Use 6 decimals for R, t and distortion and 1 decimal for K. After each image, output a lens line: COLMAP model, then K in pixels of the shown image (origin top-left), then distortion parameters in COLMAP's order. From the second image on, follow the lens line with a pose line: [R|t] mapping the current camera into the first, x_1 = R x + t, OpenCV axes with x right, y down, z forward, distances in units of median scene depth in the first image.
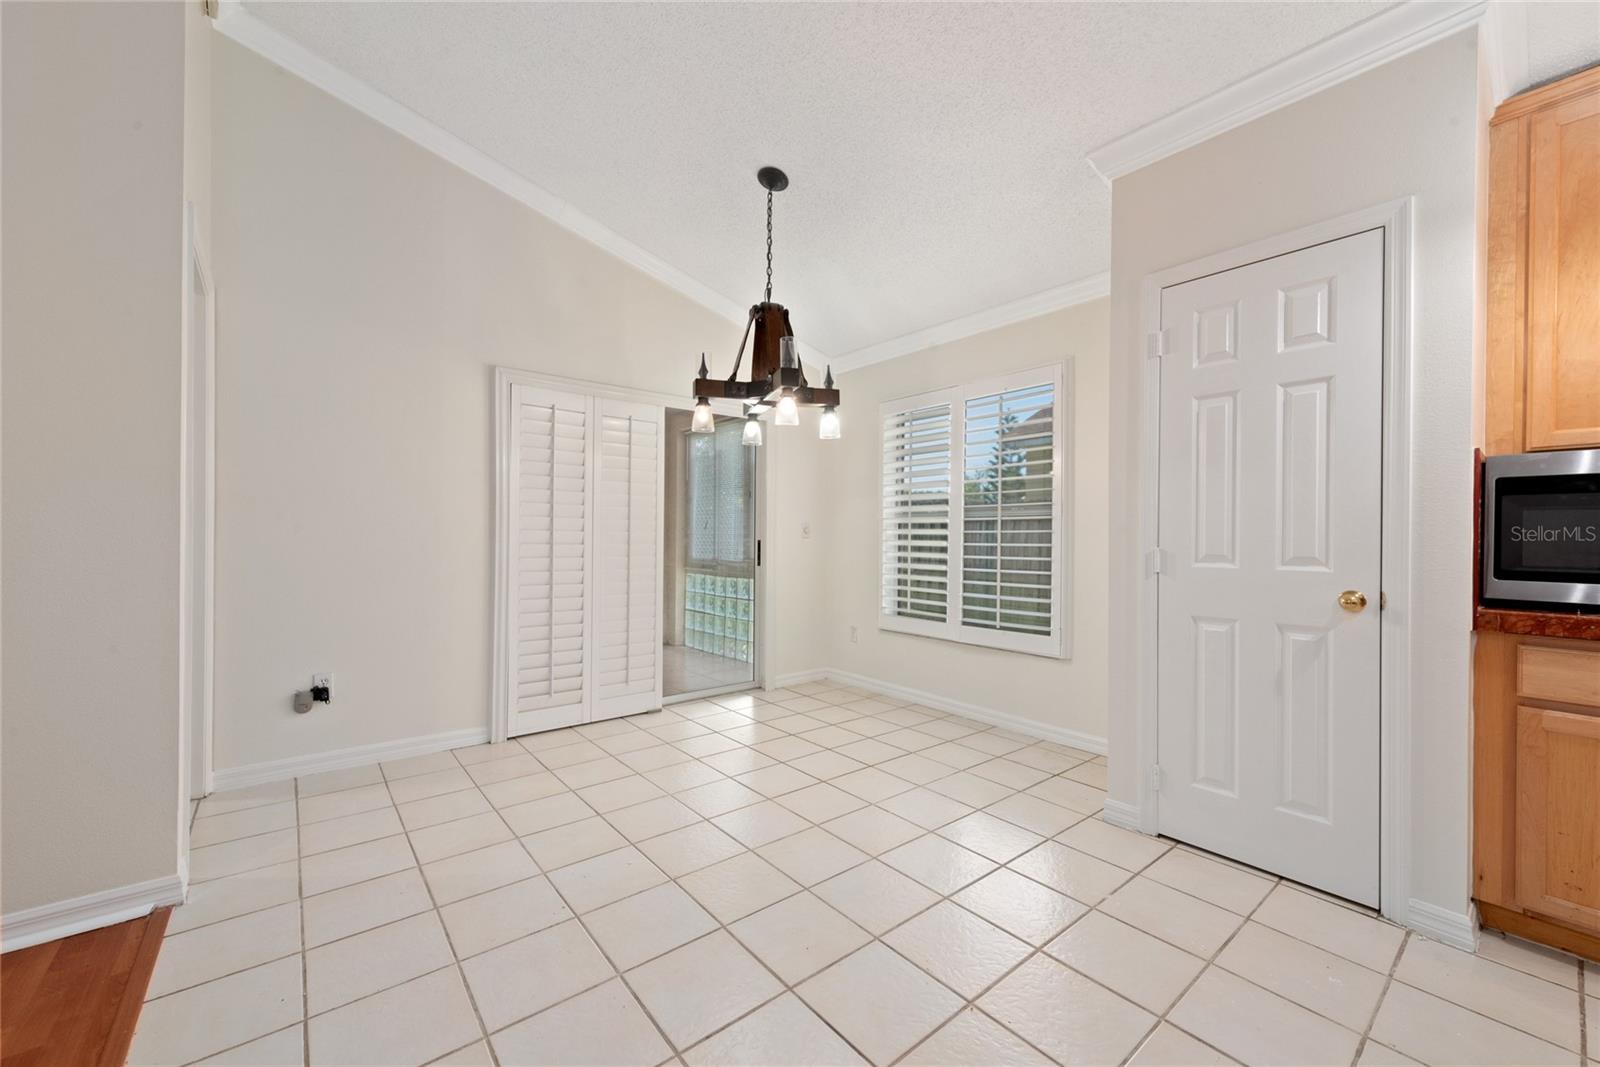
lens RADIAL K [[622.3, 0, 800.2], [0, 622.3, 535.2], [0, 0, 1]] dist [0.008770, -0.002833]
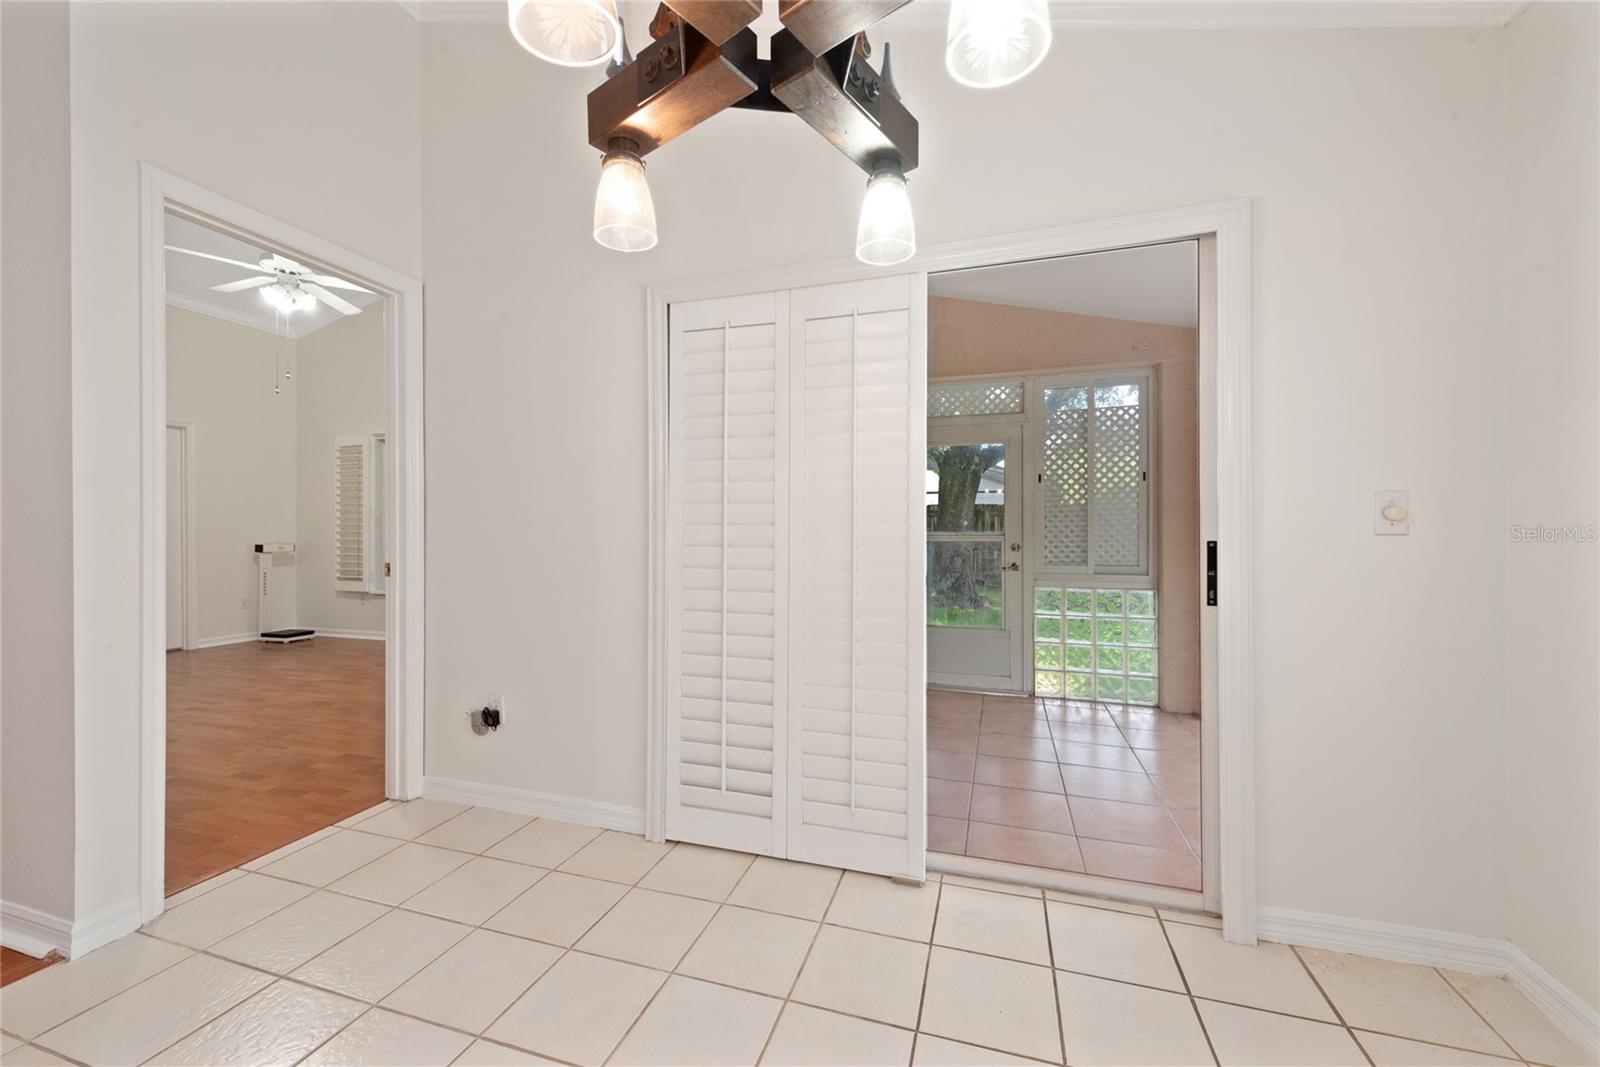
lens RADIAL K [[622.3, 0, 808.5], [0, 622.3, 535.2], [0, 0, 1]] dist [0.008770, -0.002833]
pose [[0.555491, -0.011401, -0.831444, 0.188489], [0.000370, 0.999909, -0.013464, 0.013566], [0.831522, 0.007171, 0.555445, 0.856594]]
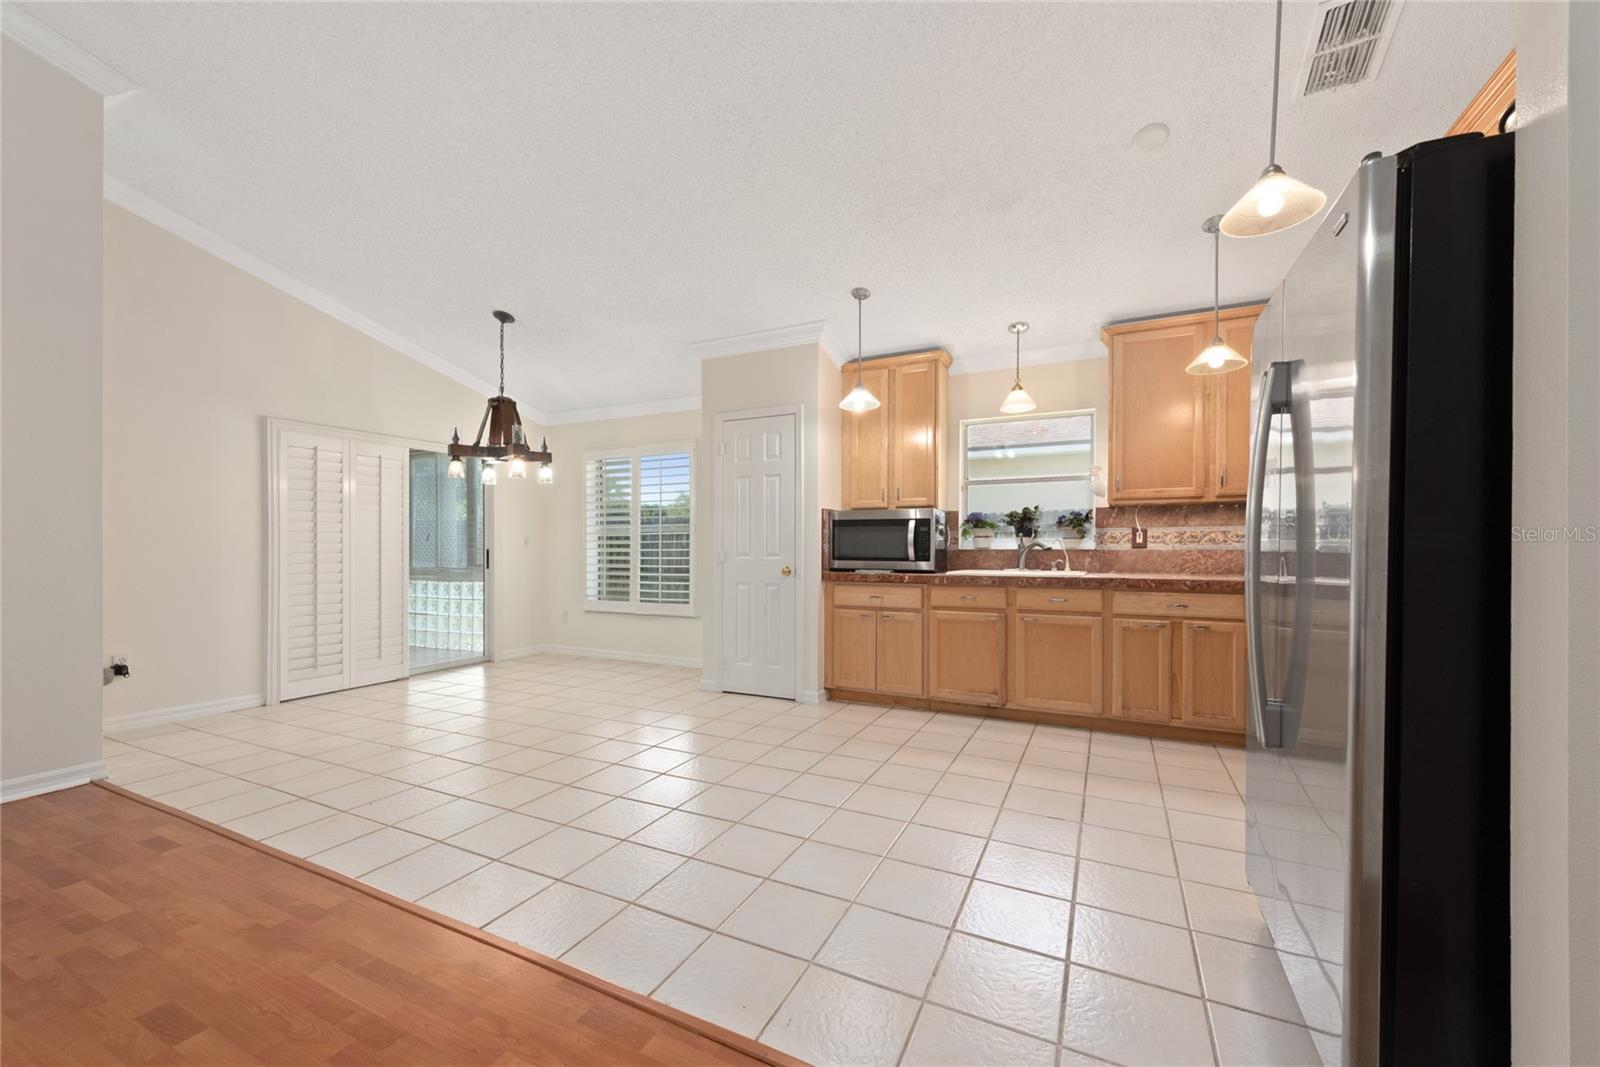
lens RADIAL K [[622.3, 0, 806.2], [0, 622.3, 547.7], [0, 0, 1]] dist [0.008770, -0.002833]
pose [[0.903266, -0.008978, 0.428987, -0.036712], [0.007013, 0.999956, 0.006162, 0.002409], [-0.429024, -0.002558, 0.903290, -0.756996]]
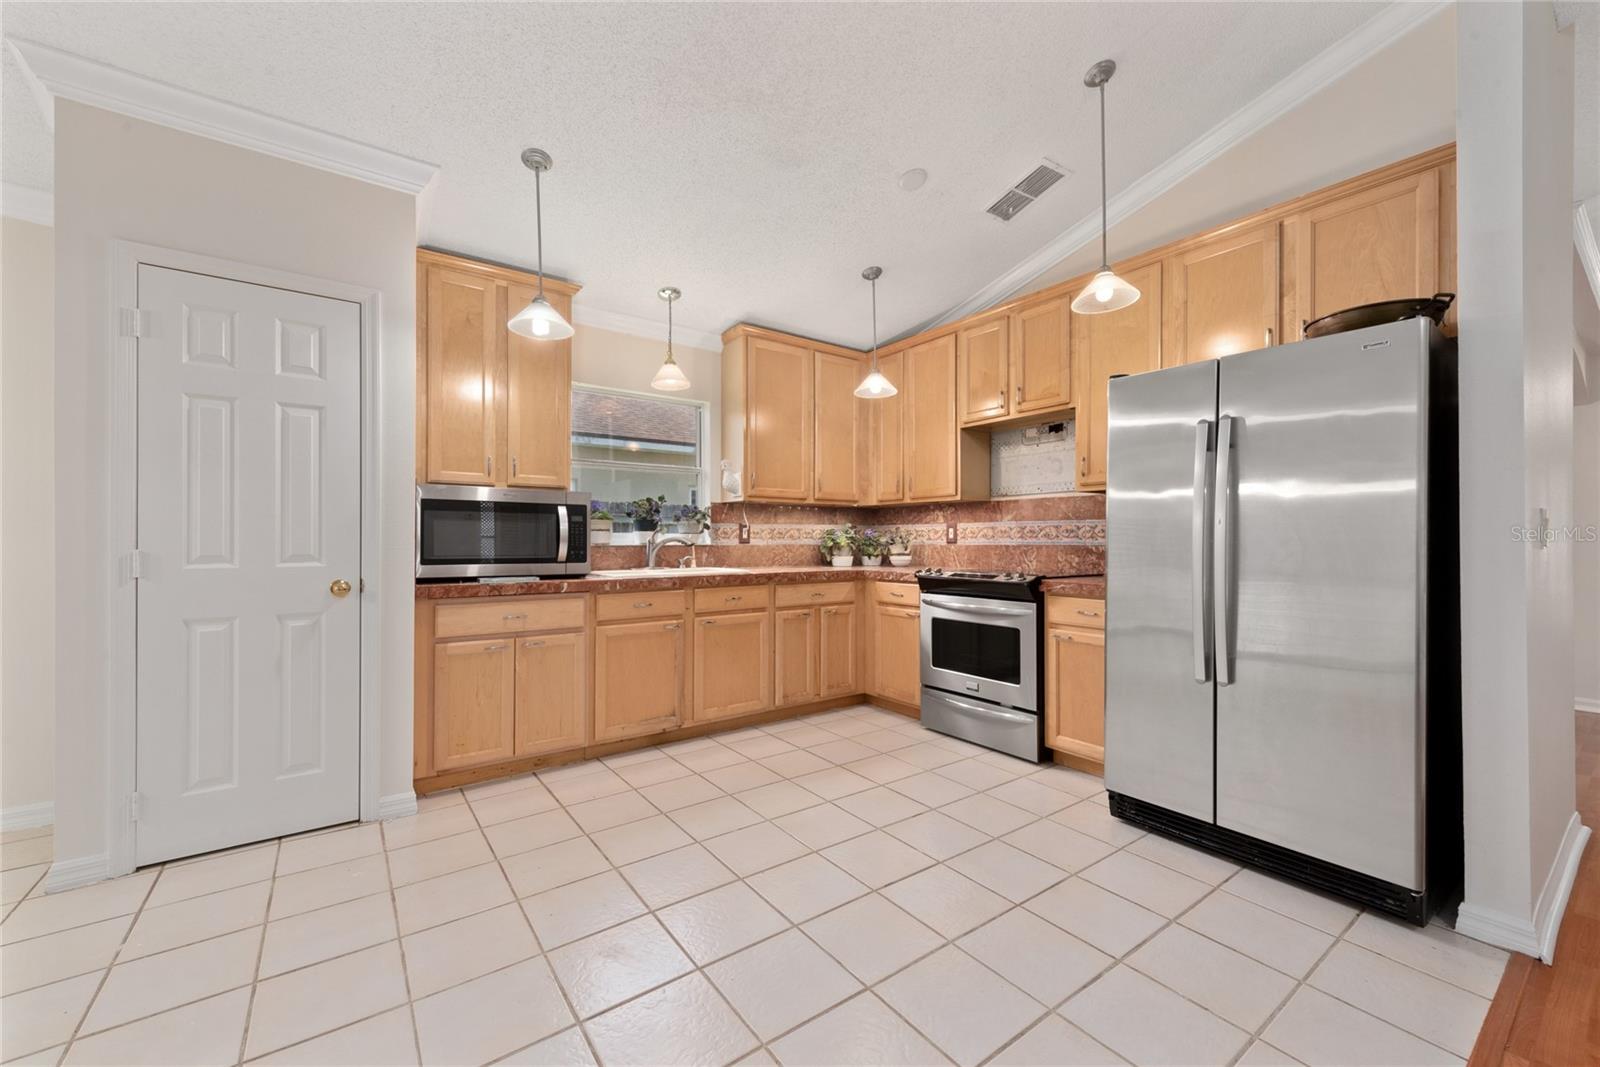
lens RADIAL K [[622.3, 0, 802.4], [0, 622.3, 538.1], [0, 0, 1]] dist [0.008770, -0.002833]
pose [[0.047300, -0.002942, 0.998876, -0.225666], [0.000250, 0.999996, 0.002933, 0.000261], [-0.998881, 0.000111, 0.047301, 0.000942]]
